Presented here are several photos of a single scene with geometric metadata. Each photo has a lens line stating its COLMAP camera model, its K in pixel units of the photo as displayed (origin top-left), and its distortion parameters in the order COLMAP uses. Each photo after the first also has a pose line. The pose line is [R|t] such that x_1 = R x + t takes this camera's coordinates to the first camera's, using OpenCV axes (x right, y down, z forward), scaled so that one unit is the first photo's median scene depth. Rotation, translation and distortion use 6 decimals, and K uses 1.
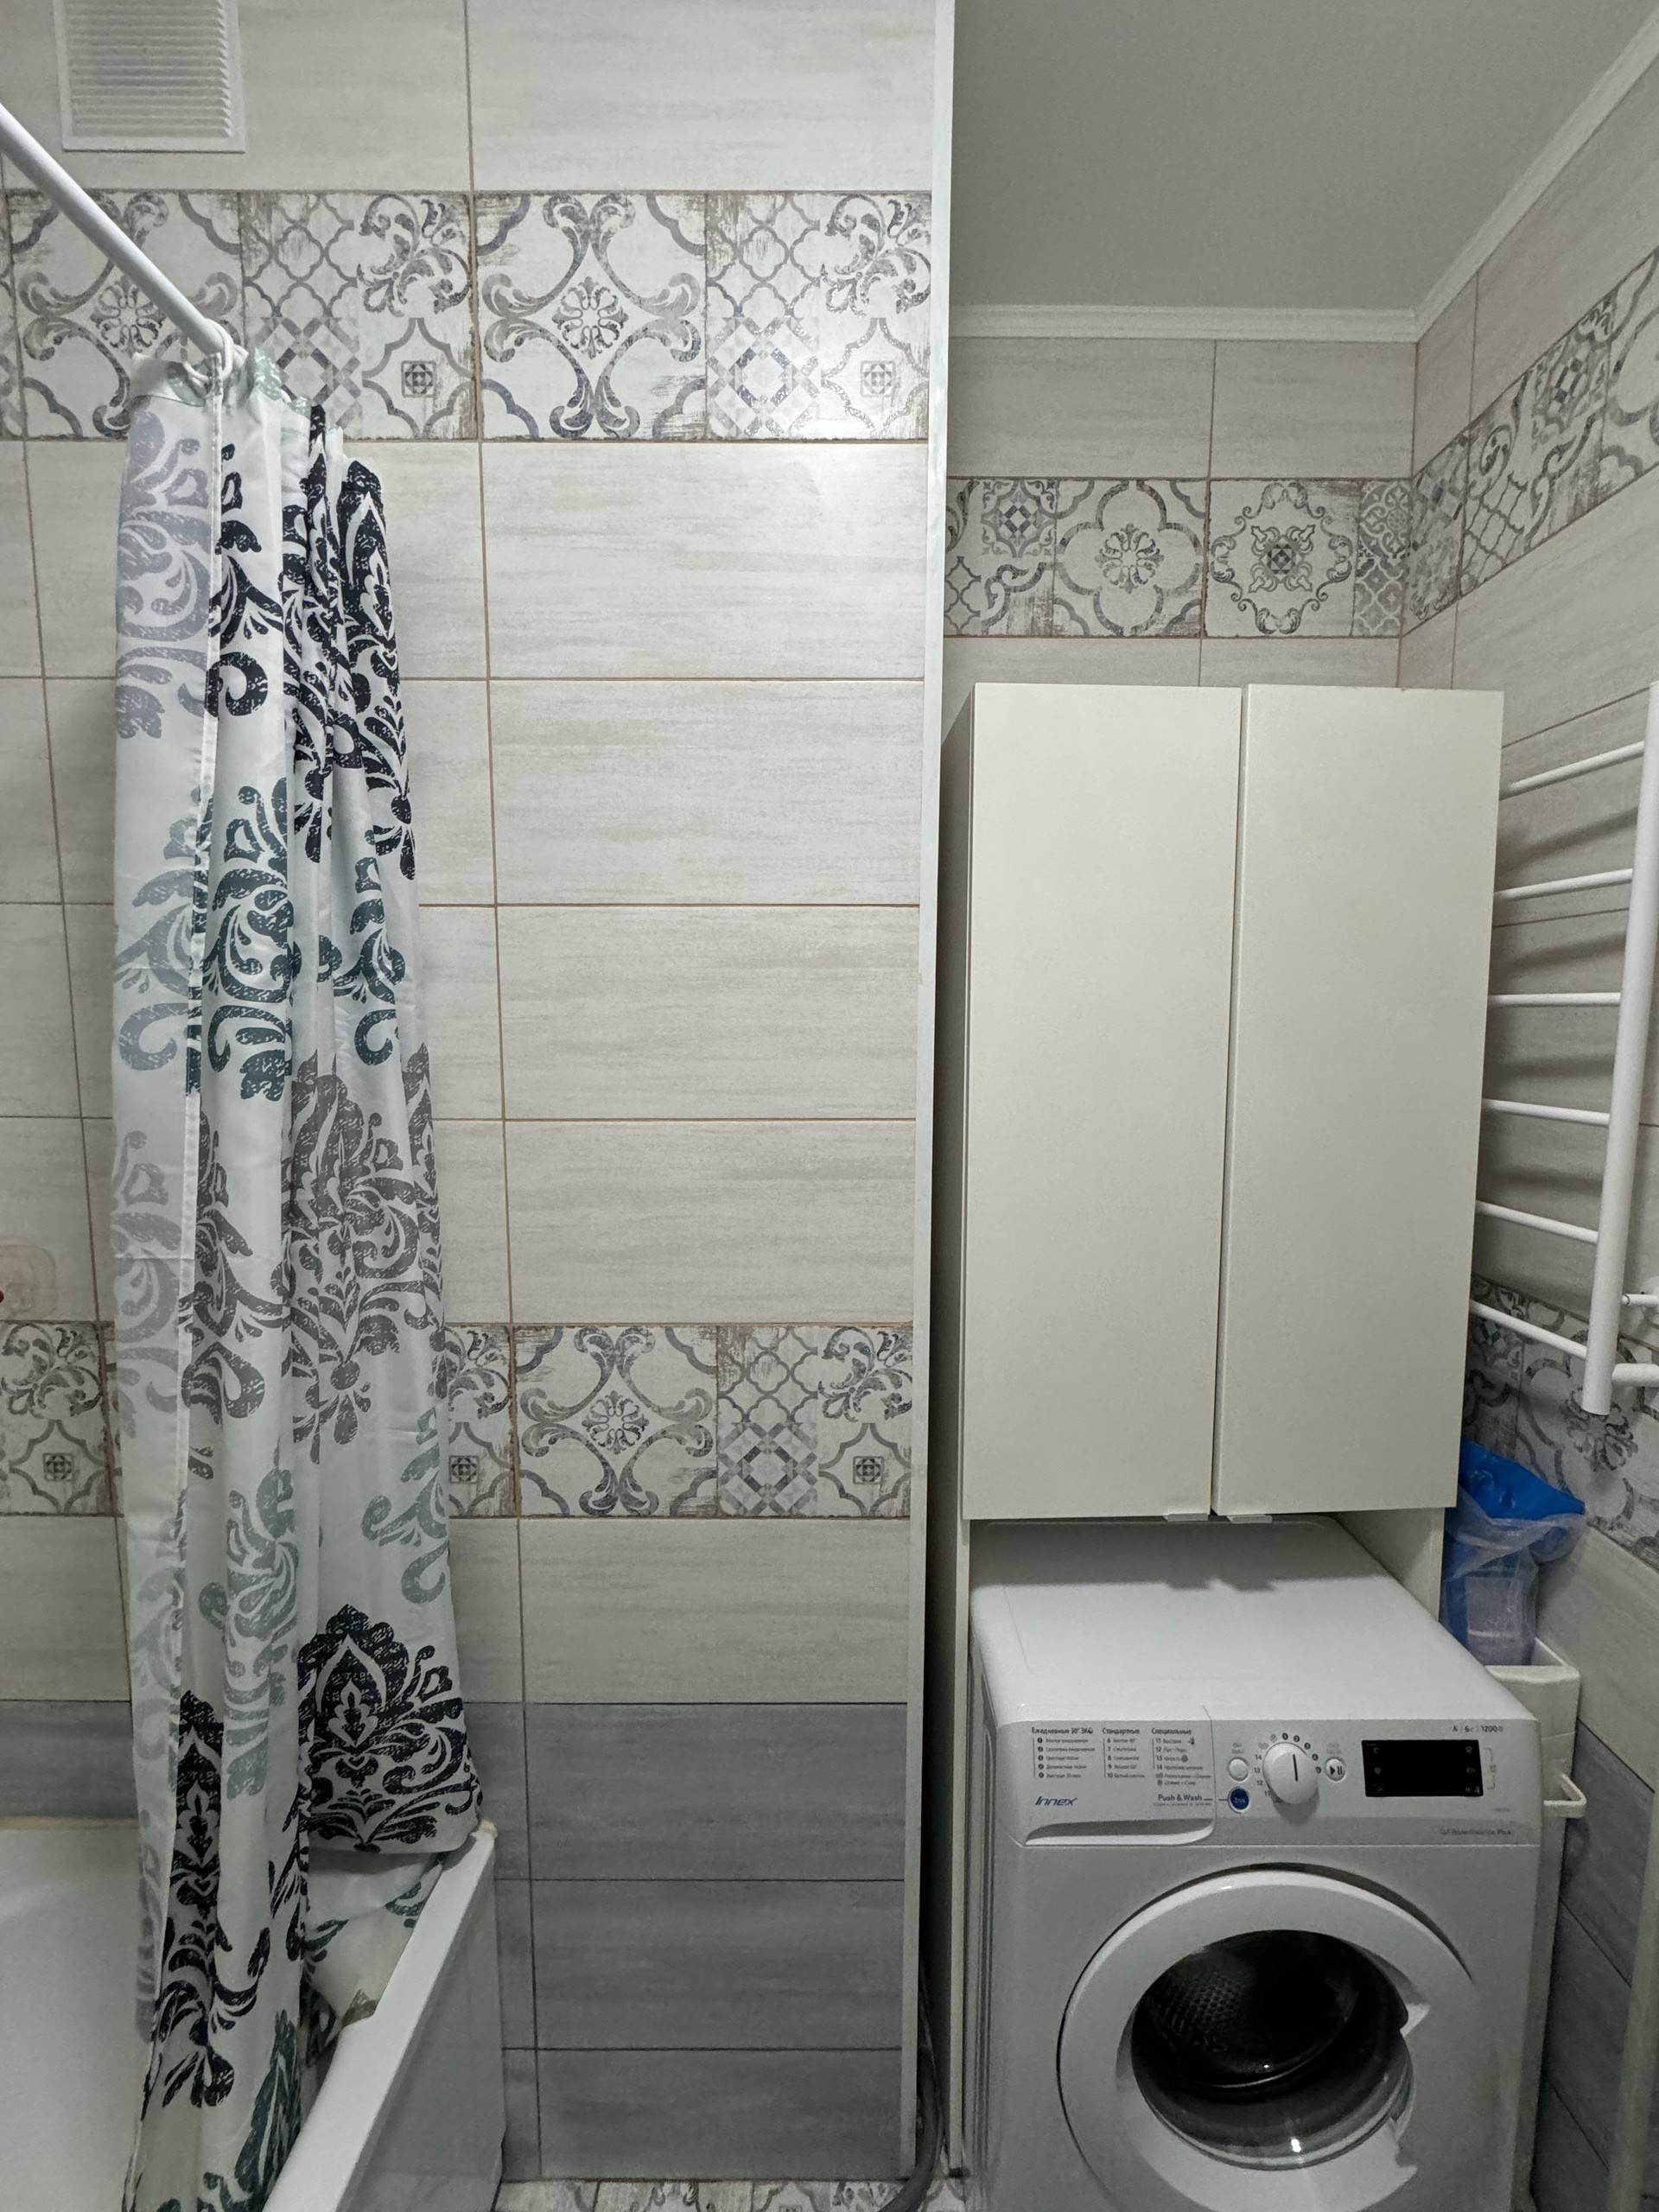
lens RADIAL K [[886.3, 0, 825.3], [0, 886.3, 1103.9], [0, 0, 1]] dist [-0.003650, 0.000720]
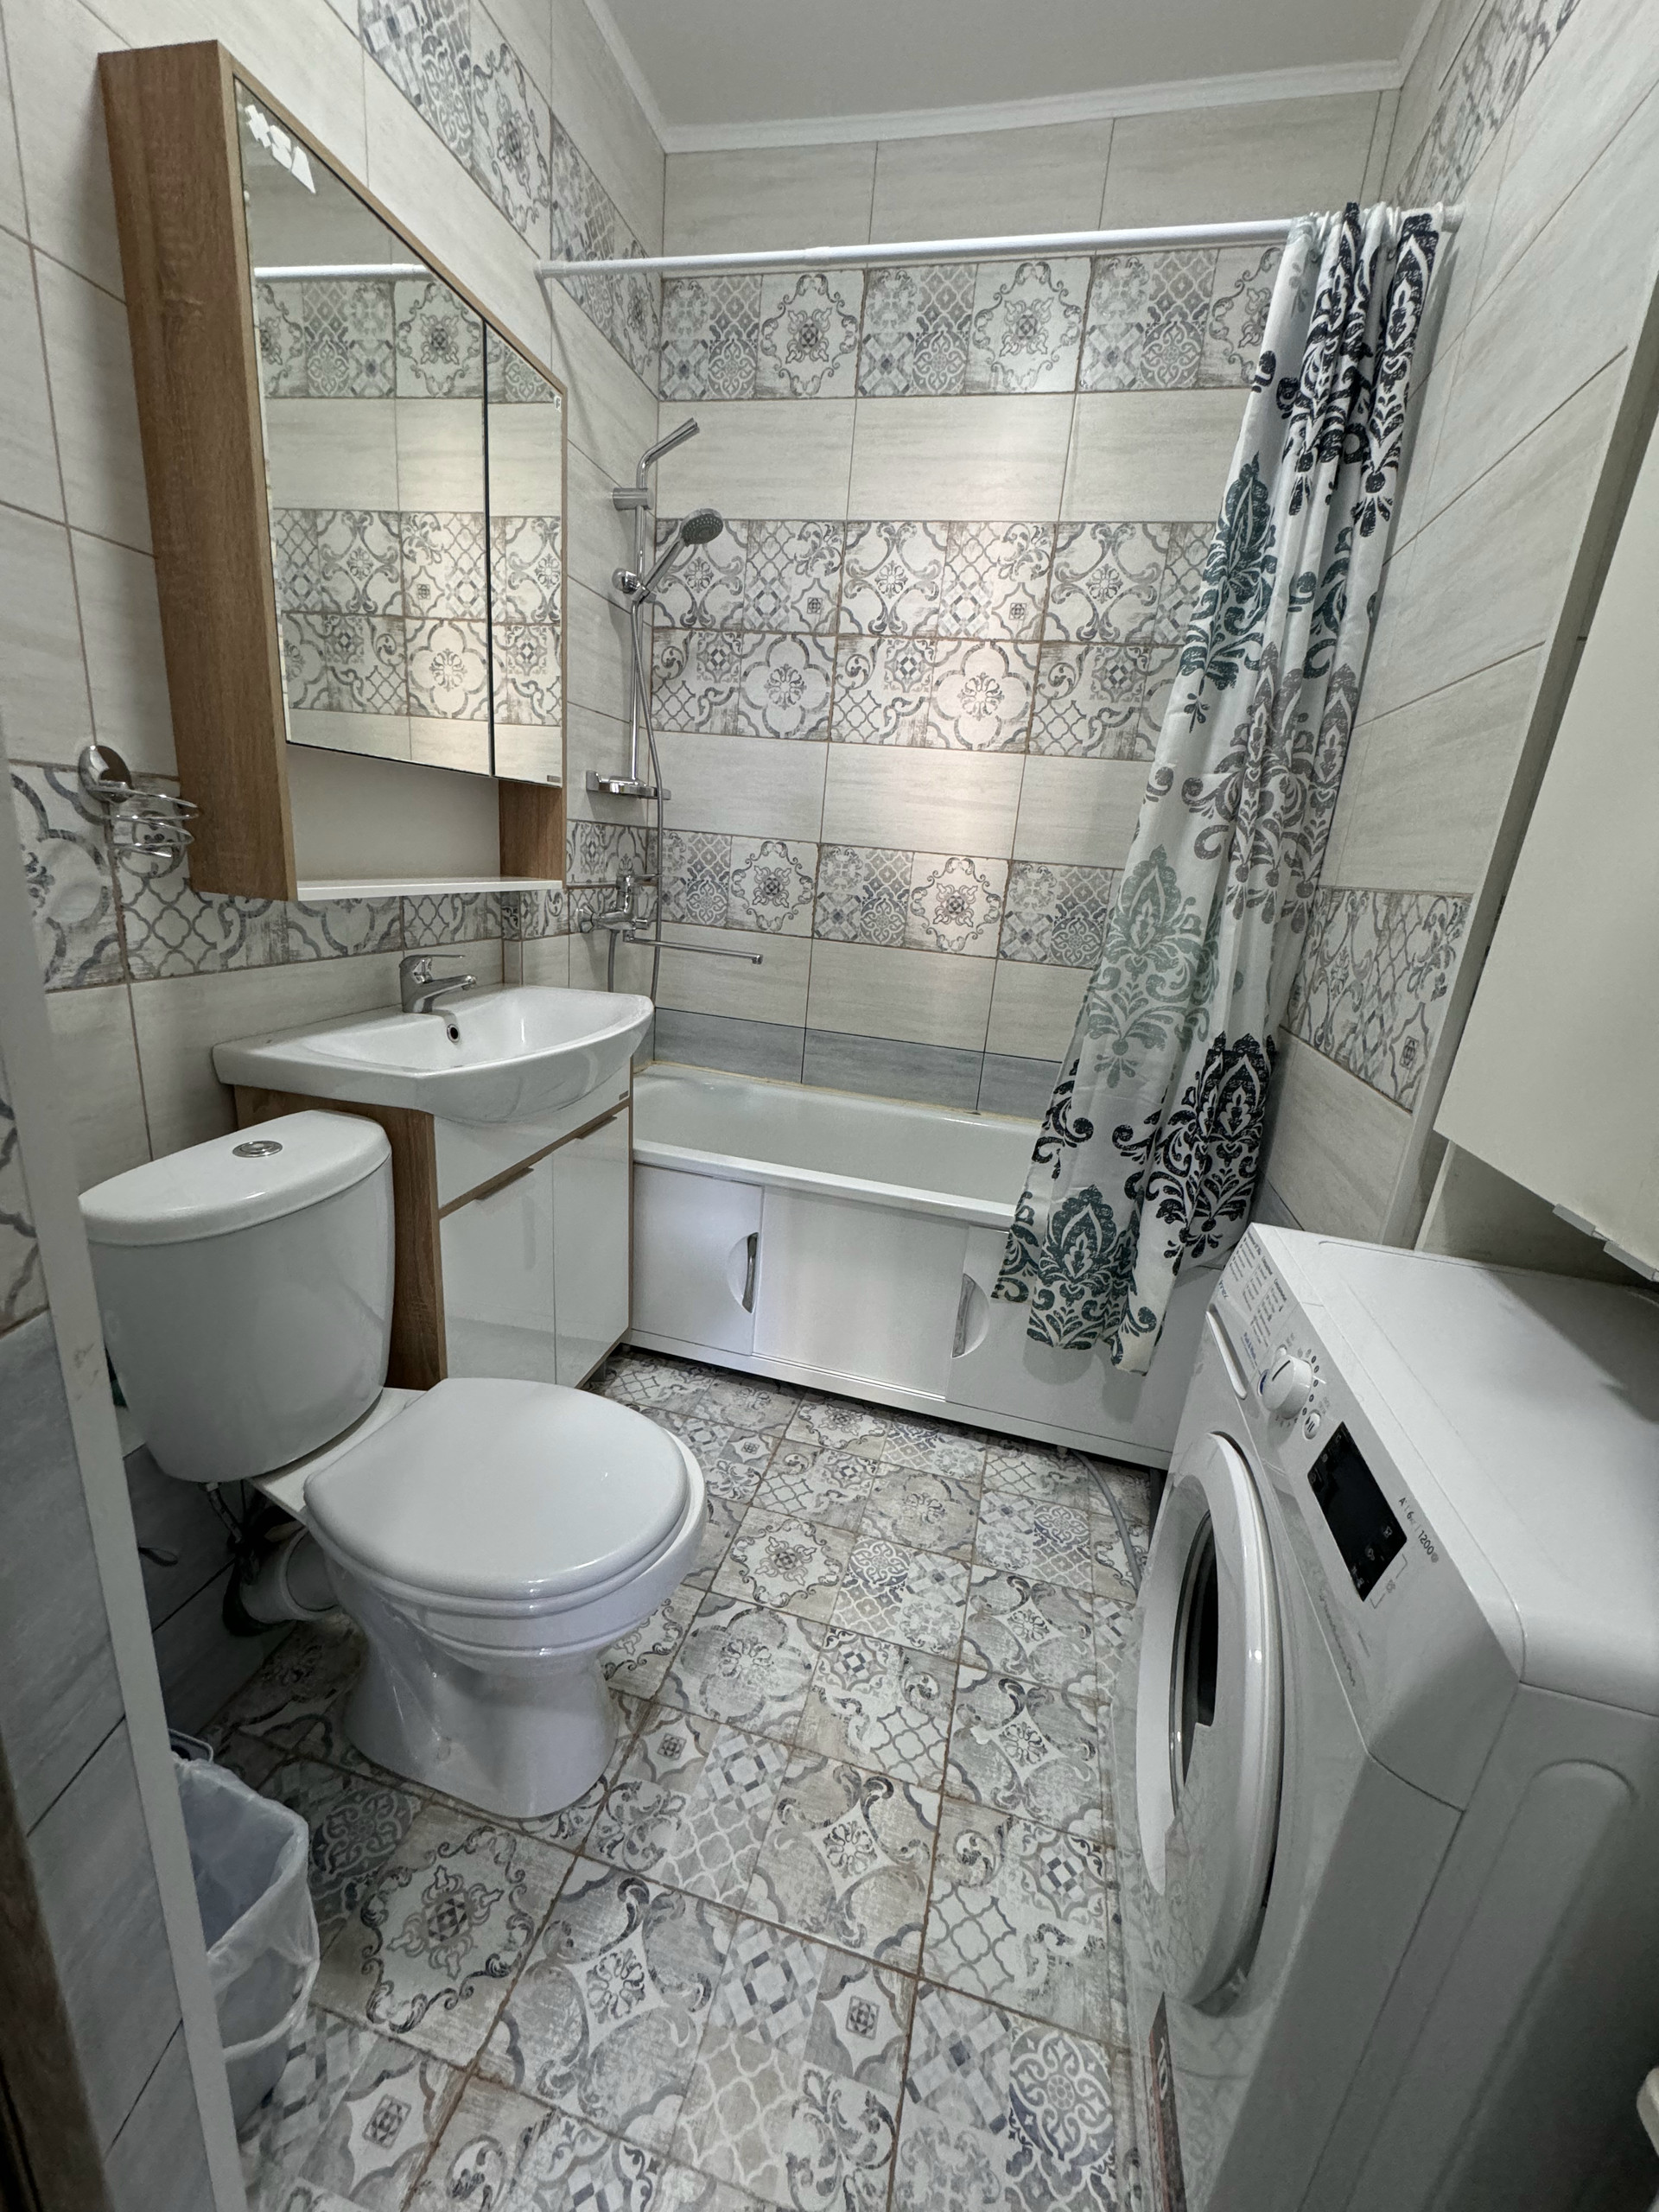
lens RADIAL K [[886.3, 0, 833.0], [0, 886.3, 1106.3], [0, 0, 1]] dist [-0.003650, 0.000720]
pose [[-0.223422, 0.251330, -0.941762, 1.122196], [-0.181374, 0.938591, 0.293512, 0.302188], [0.957698, 0.236389, -0.164117, 0.577681]]
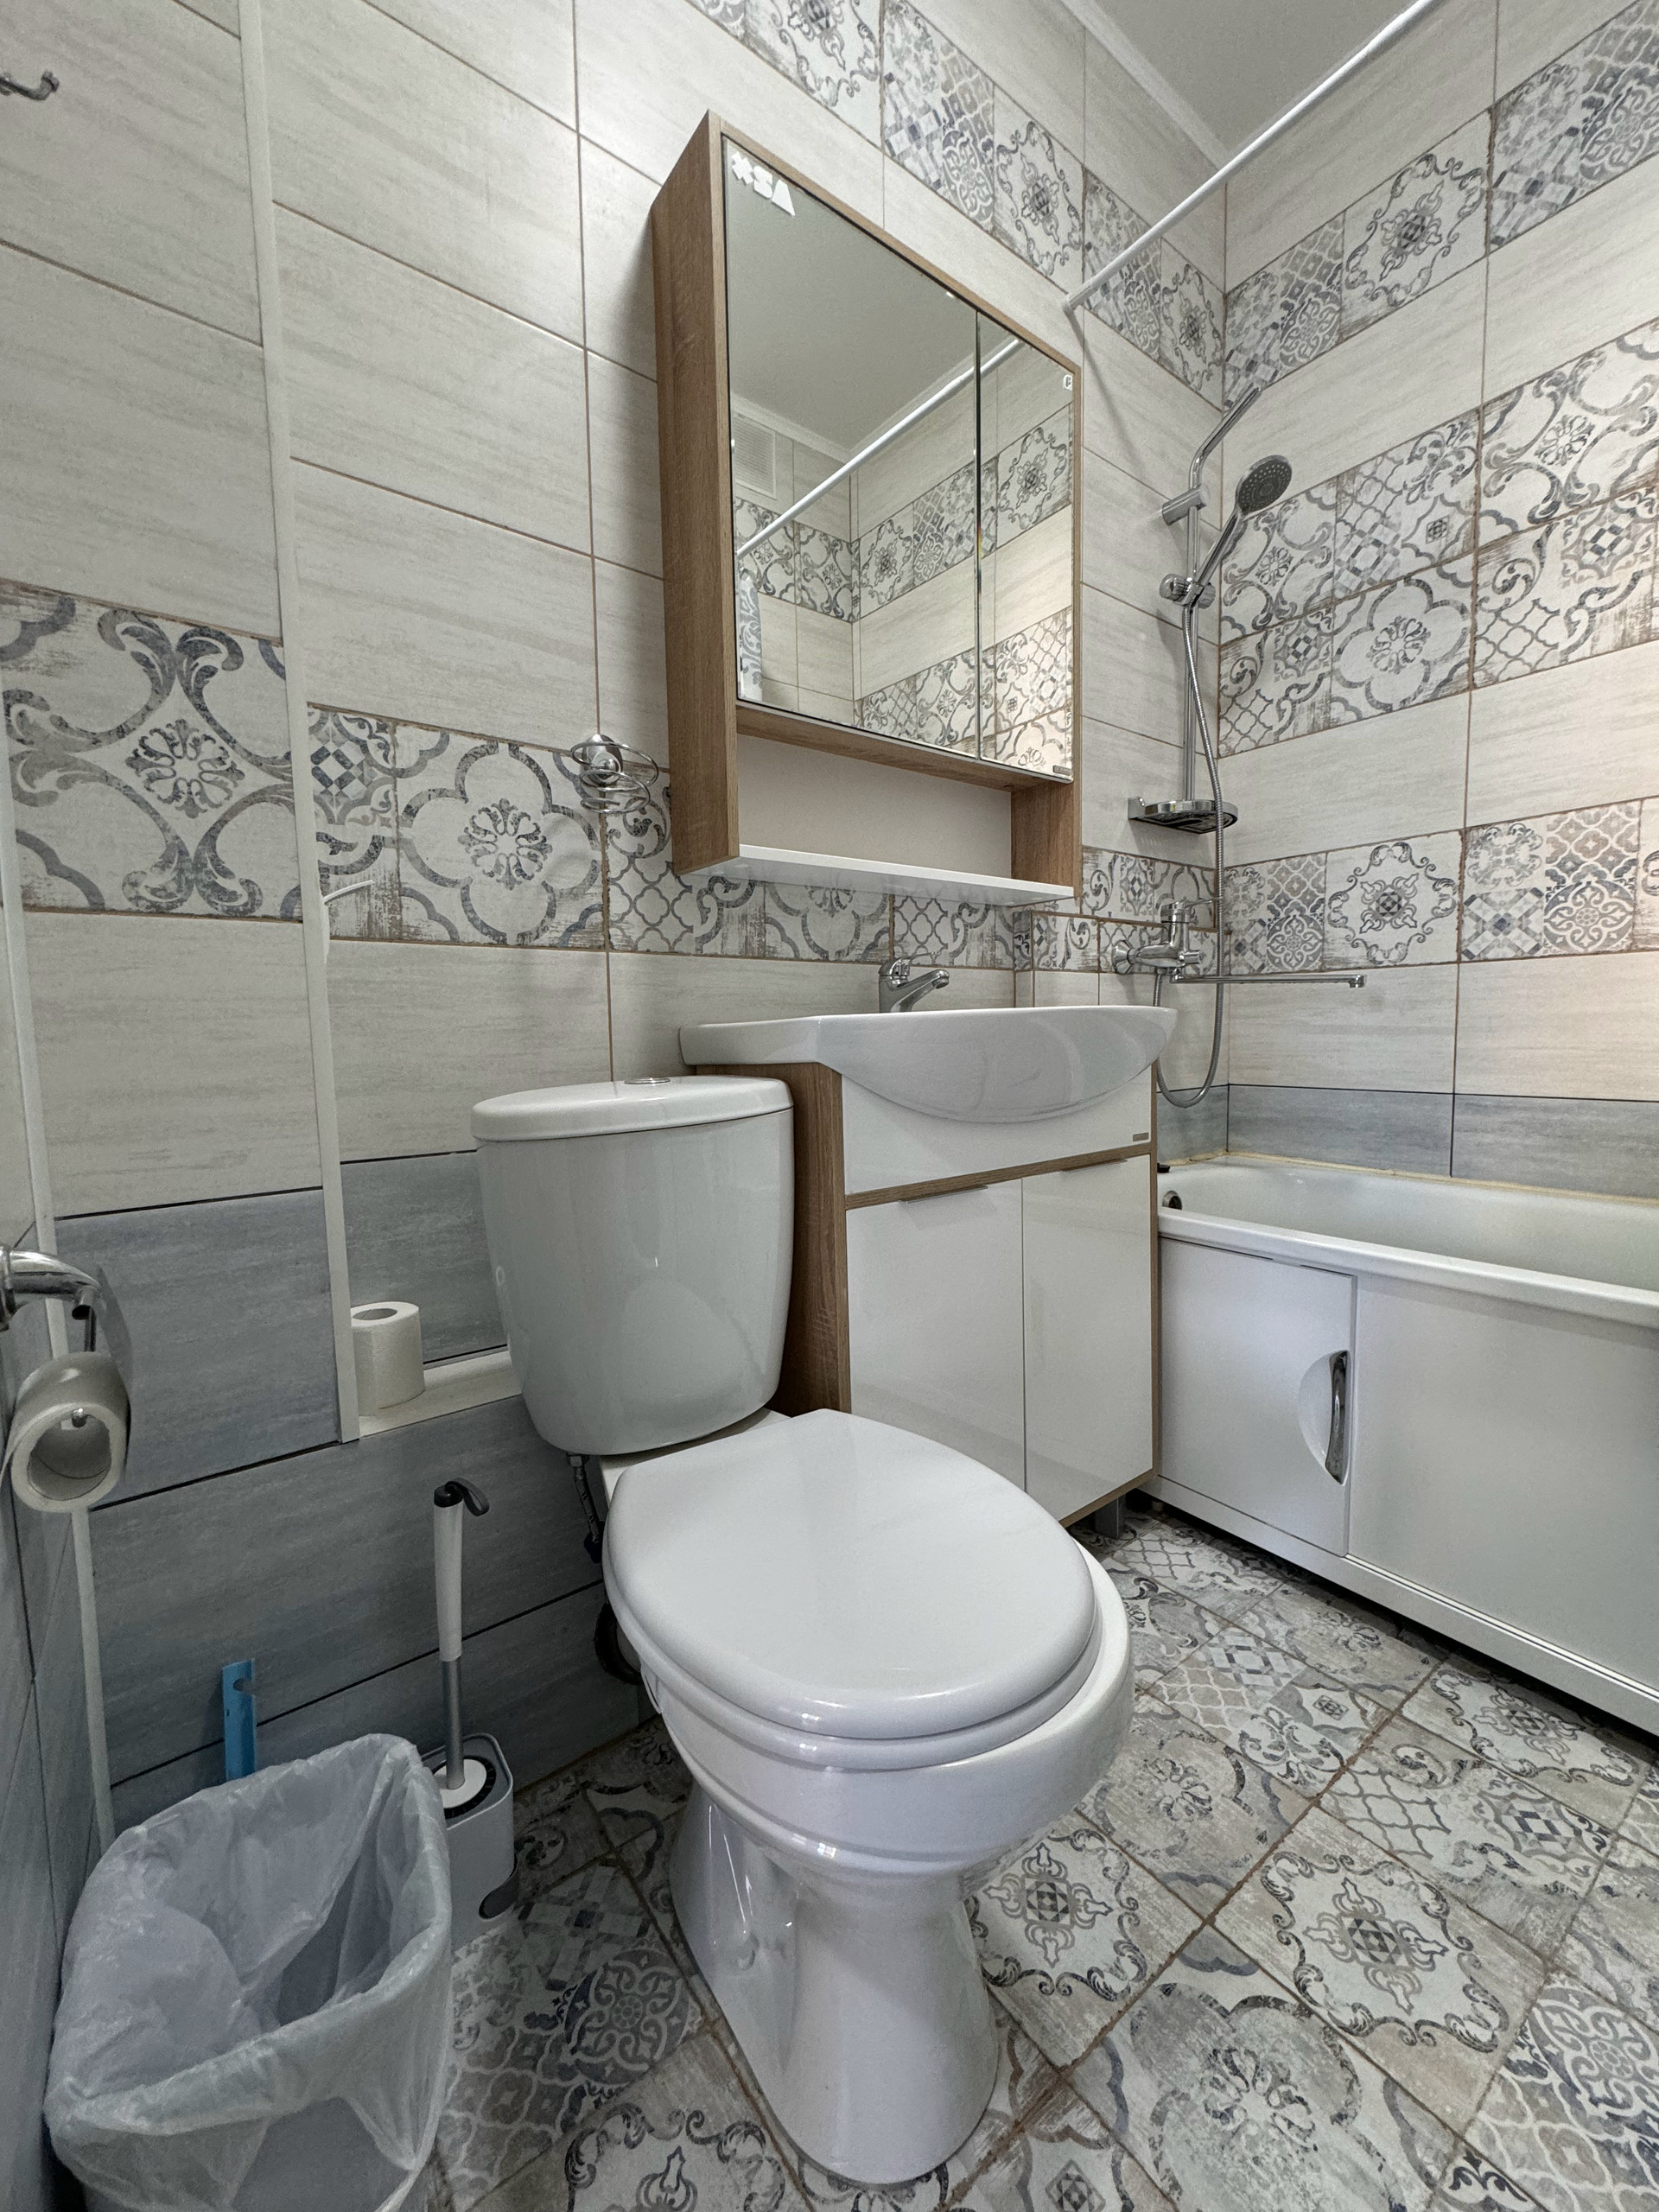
lens RADIAL K [[886.3, 0, 830.0], [0, 886.3, 1105.4], [0, 0, 1]] dist [-0.003650, 0.000720]
pose [[-0.793068, 0.062510, -0.605917, 0.765845], [-0.043567, 0.986352, 0.158781, 0.613519], [0.607573, 0.152322, -0.779521, 0.640366]]
